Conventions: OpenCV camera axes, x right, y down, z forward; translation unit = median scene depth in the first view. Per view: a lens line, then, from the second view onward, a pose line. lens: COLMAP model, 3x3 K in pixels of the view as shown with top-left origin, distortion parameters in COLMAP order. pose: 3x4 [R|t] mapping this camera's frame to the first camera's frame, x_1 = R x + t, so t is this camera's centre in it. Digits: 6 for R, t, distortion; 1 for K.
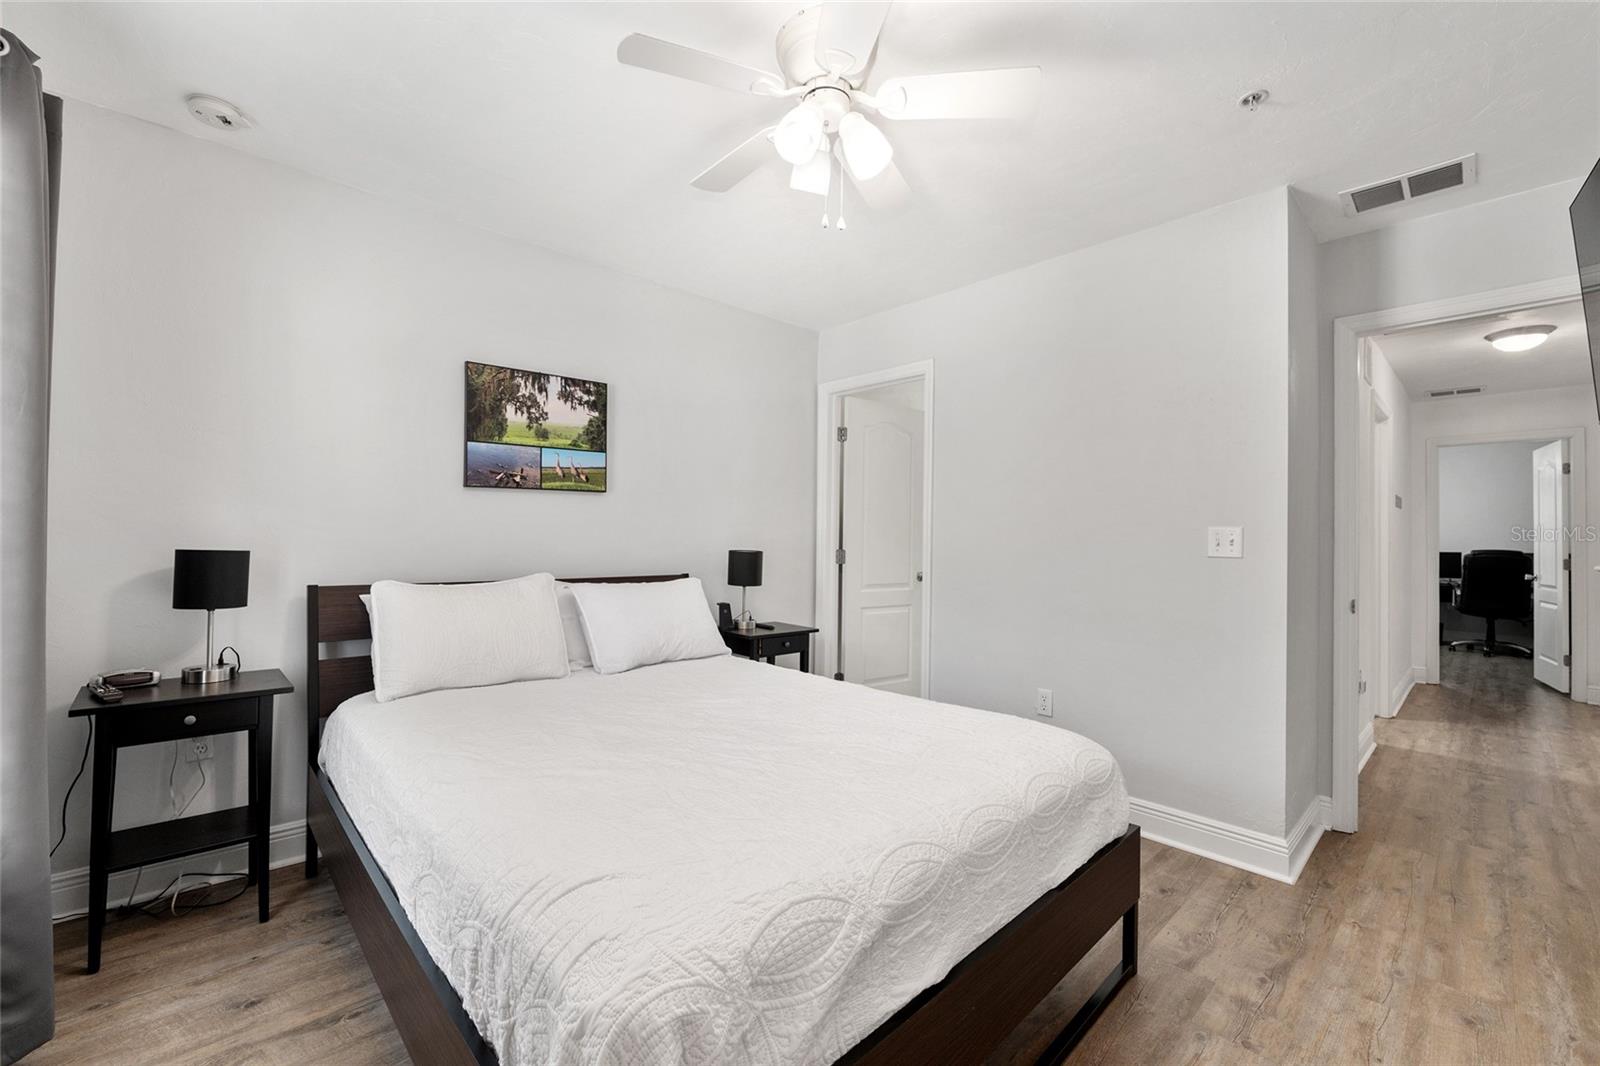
lens RADIAL K [[662.4, 0, 787.0], [0, 662.4, 529.2], [0, 0, 1]] dist [-0.004609, 0.000058]
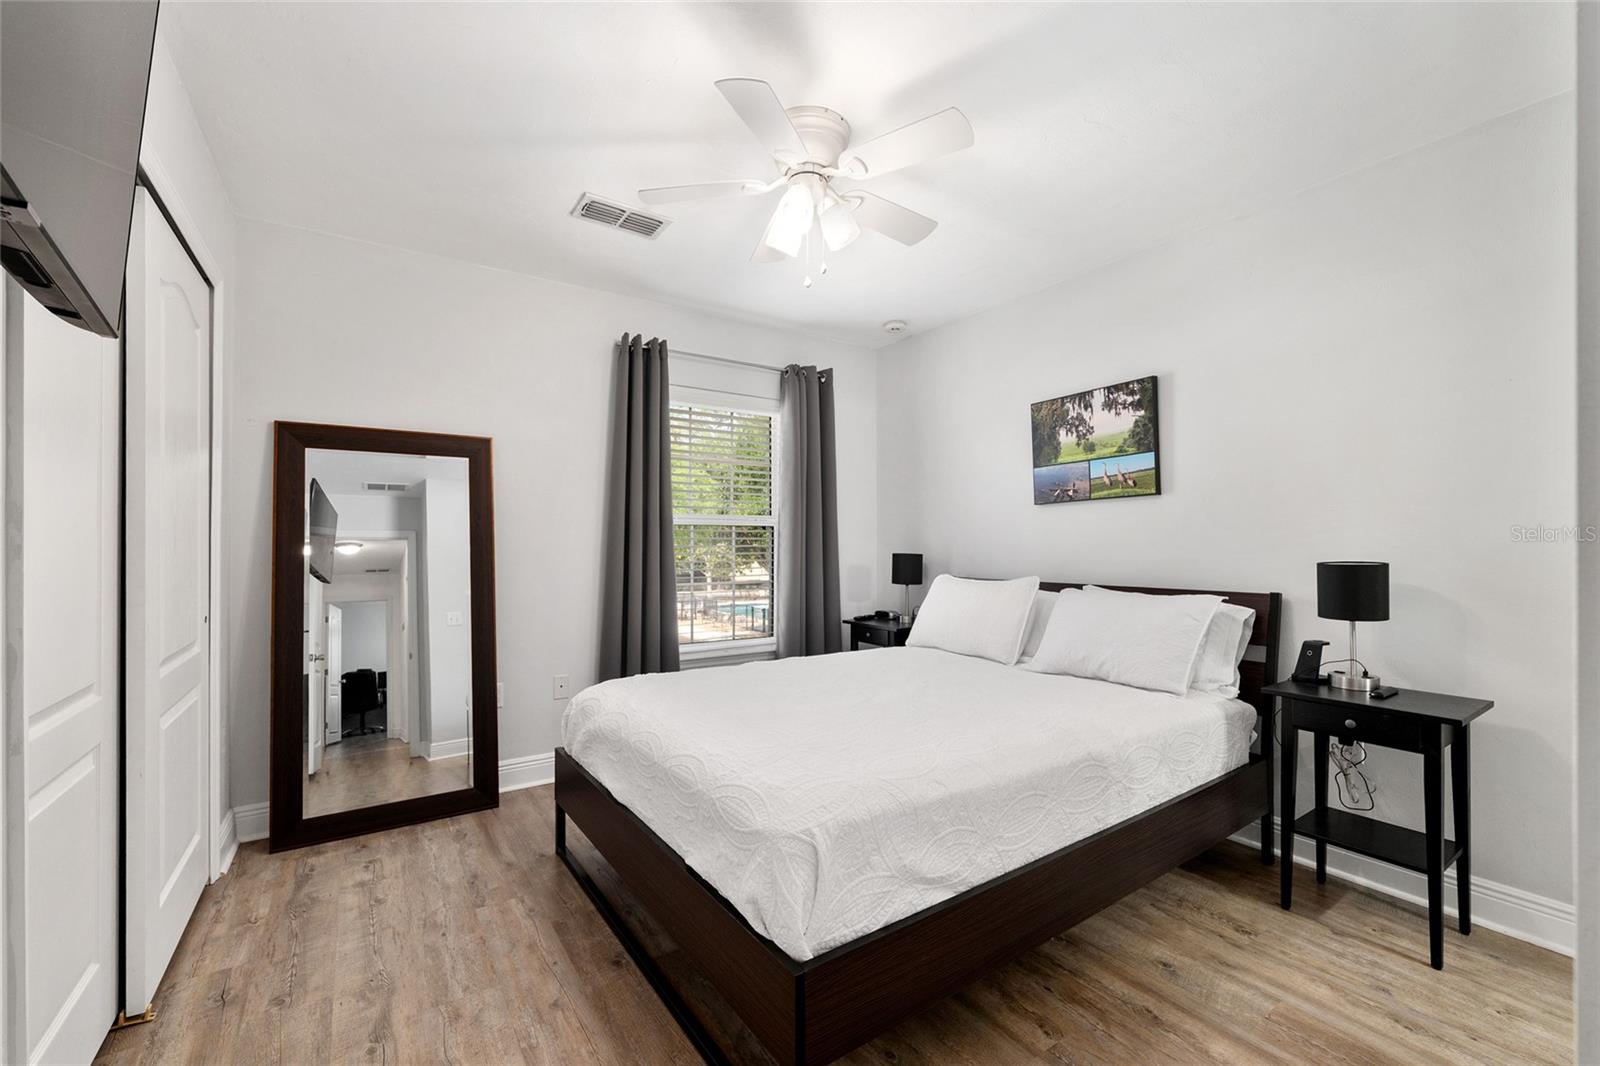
lens RADIAL K [[662.4, 0, 787.0], [0, 662.4, 529.2], [0, 0, 1]] dist [-0.004609, 0.000058]
pose [[-0.168730, -0.037692, -0.984941, 0.753135], [0.011297, 0.999129, -0.040170, 0.023848], [0.985598, -0.017905, -0.168157, 0.698130]]
